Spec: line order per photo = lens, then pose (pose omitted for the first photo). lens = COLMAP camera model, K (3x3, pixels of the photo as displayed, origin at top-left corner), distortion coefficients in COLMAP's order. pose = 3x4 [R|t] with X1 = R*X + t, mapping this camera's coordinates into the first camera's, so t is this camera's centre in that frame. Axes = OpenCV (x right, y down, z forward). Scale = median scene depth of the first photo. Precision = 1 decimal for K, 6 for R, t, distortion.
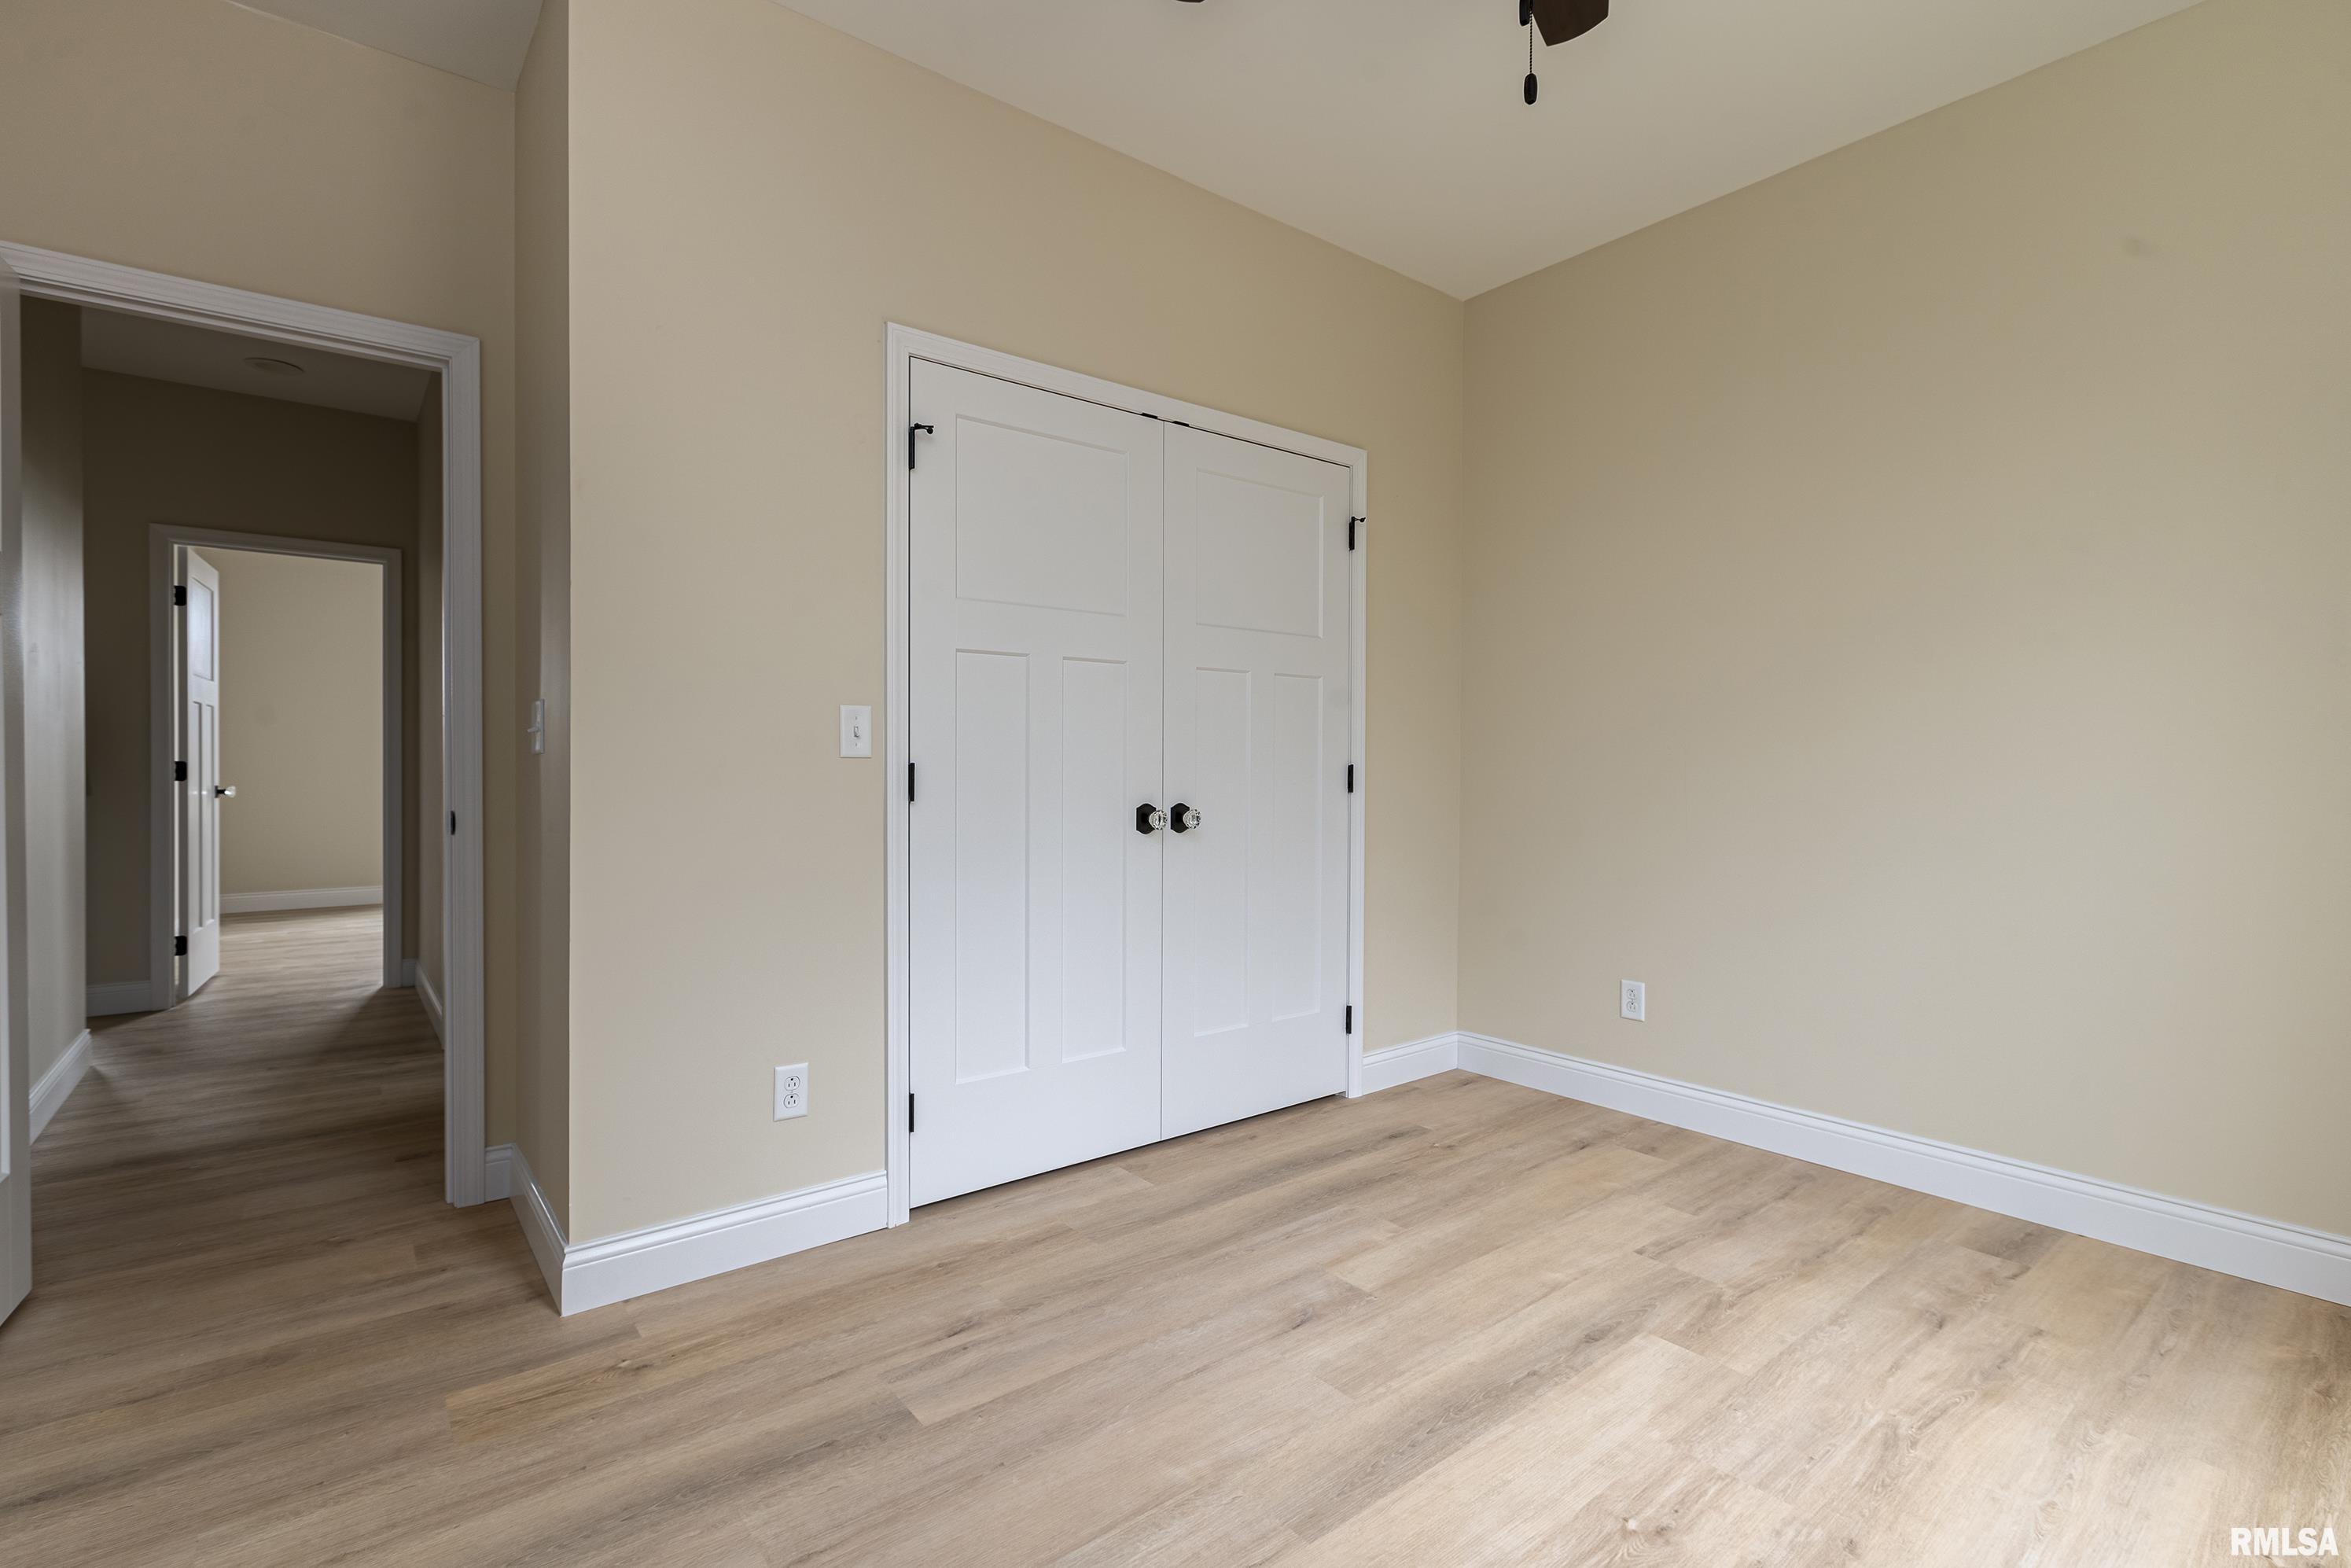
lens RADIAL K [[1071.4, 0, 1122.4], [0, 1071.4, 770.1], [0, 0, 1]] dist [0.003920, -0.000687]
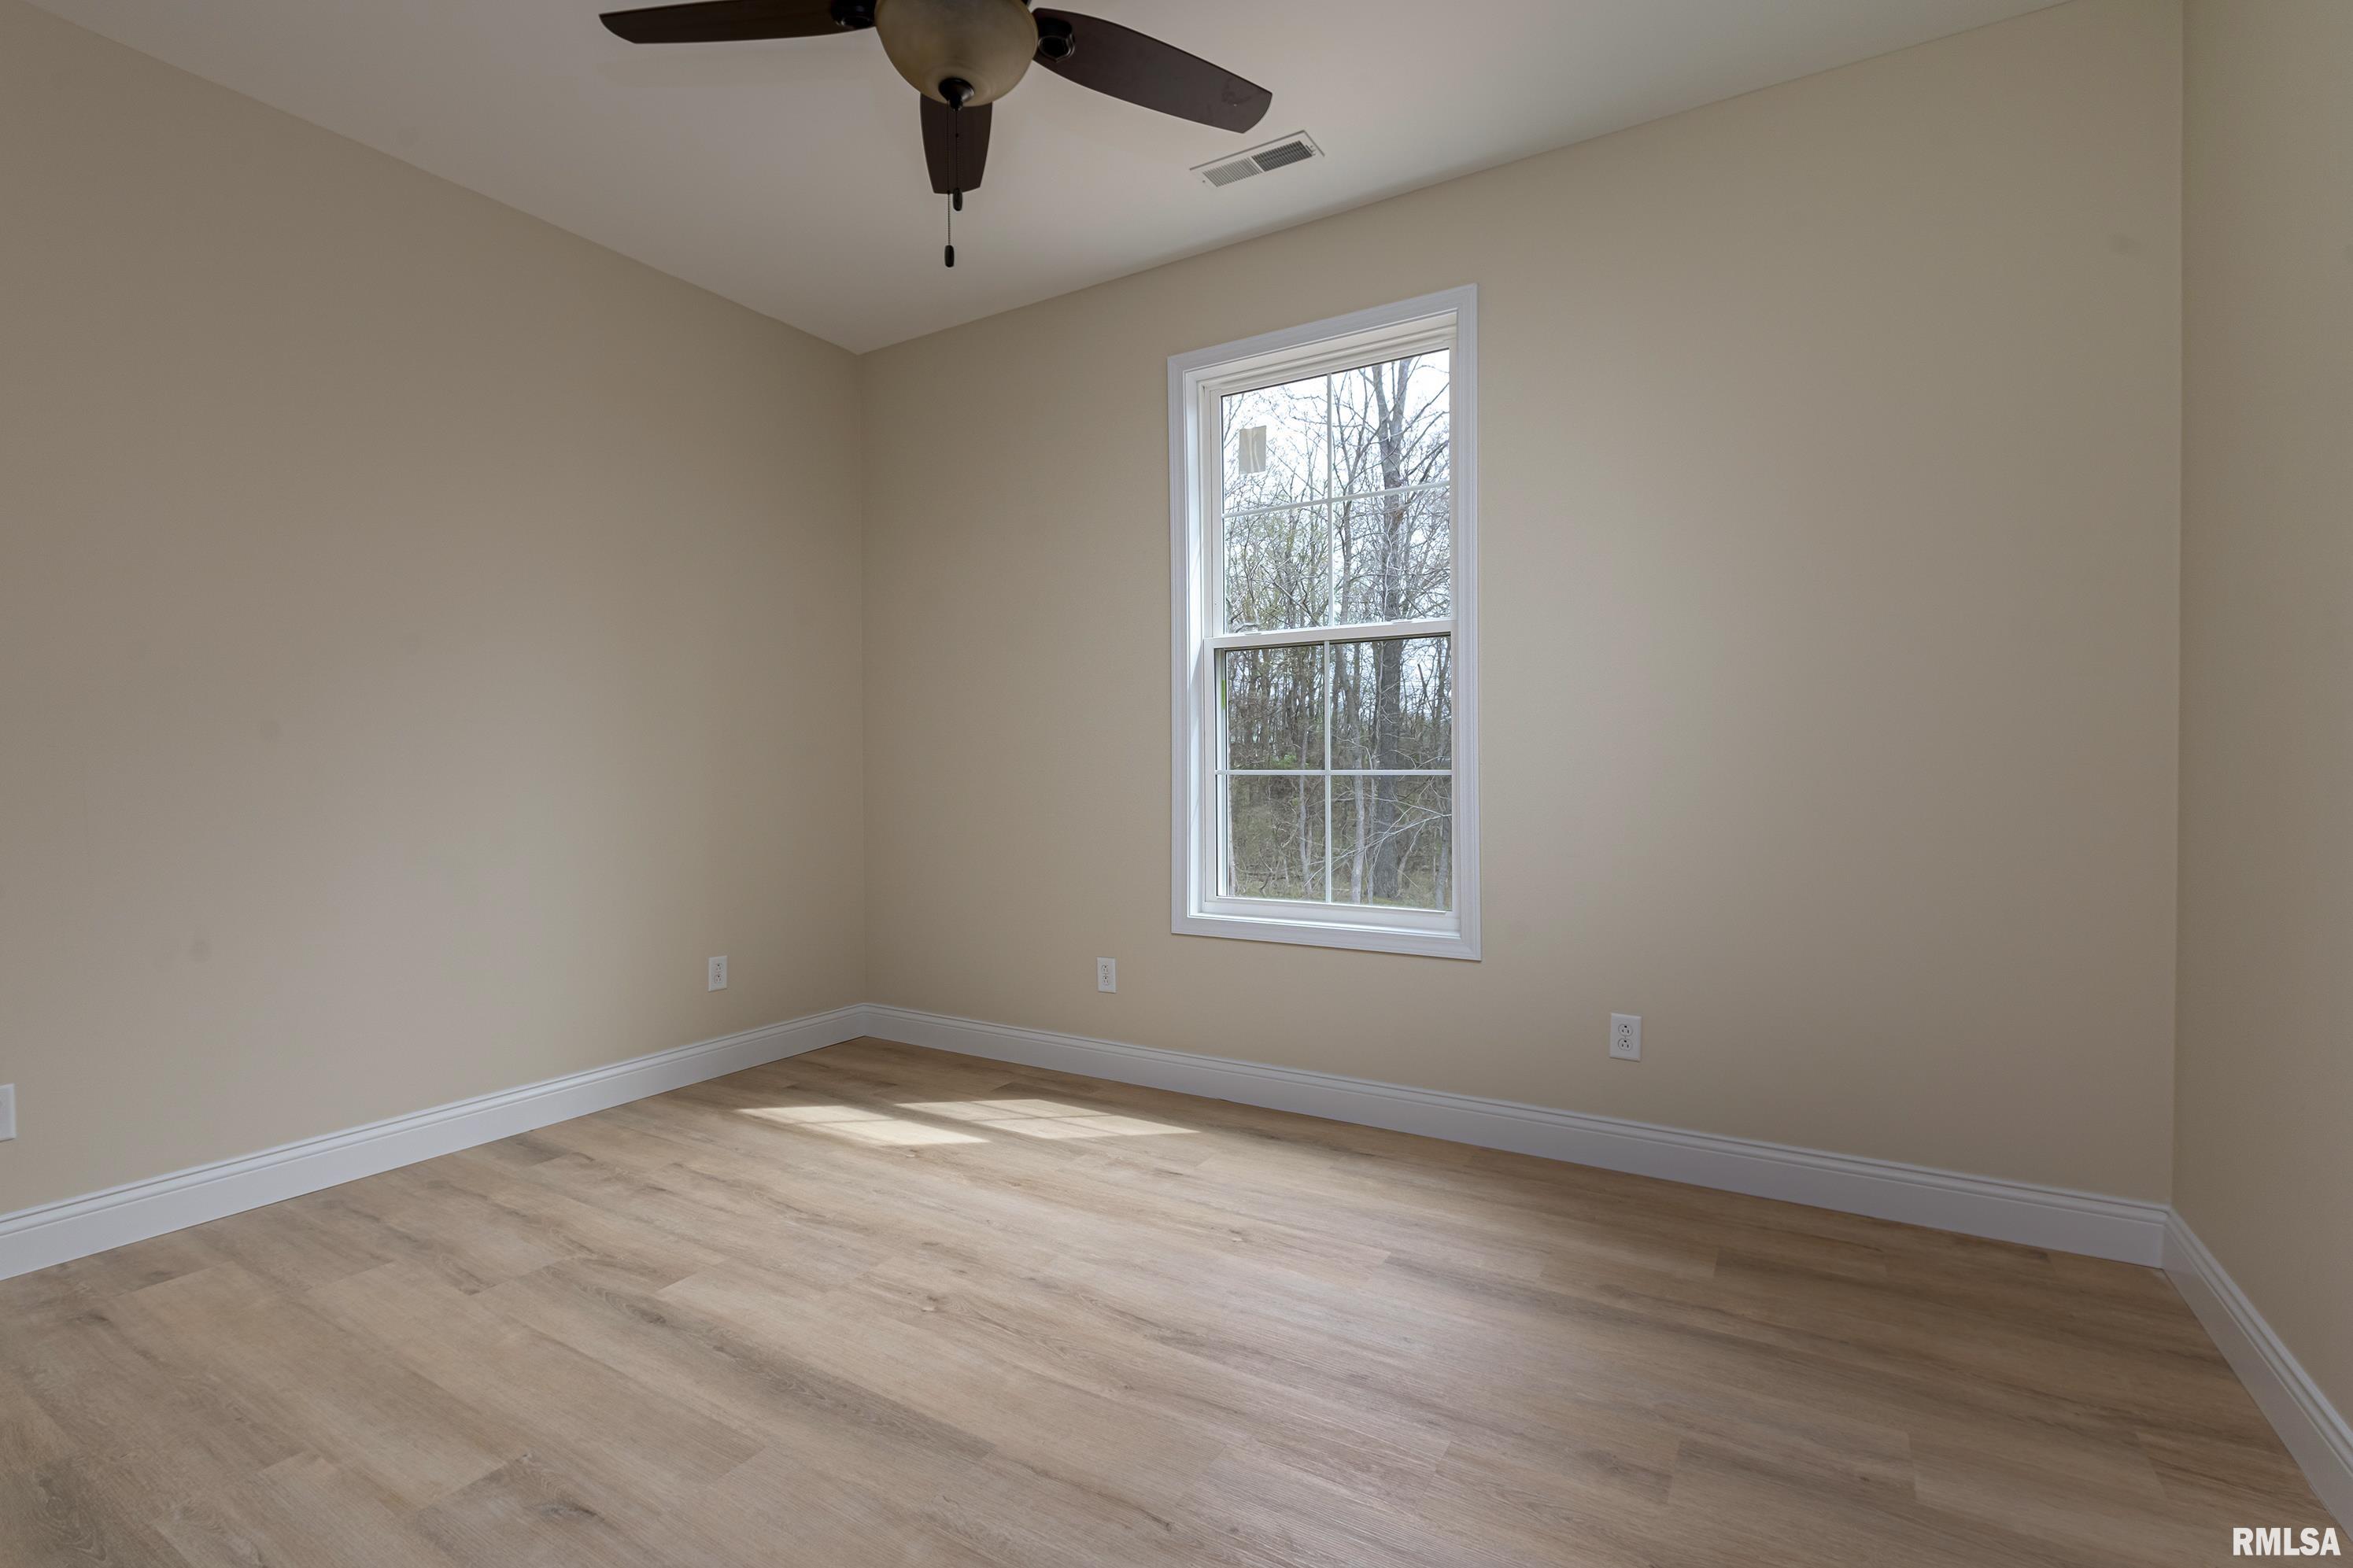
lens RADIAL K [[1072.2, 0, 1152.3], [0, 1072.2, 764.7], [0, 0, 1]] dist [0.003920, -0.000687]
pose [[-0.360298, -0.000071, 0.932837, -0.613127], [0.007058, 0.999971, 0.002802, -0.006257], [-0.932810, 0.007593, -0.360287, 0.803449]]
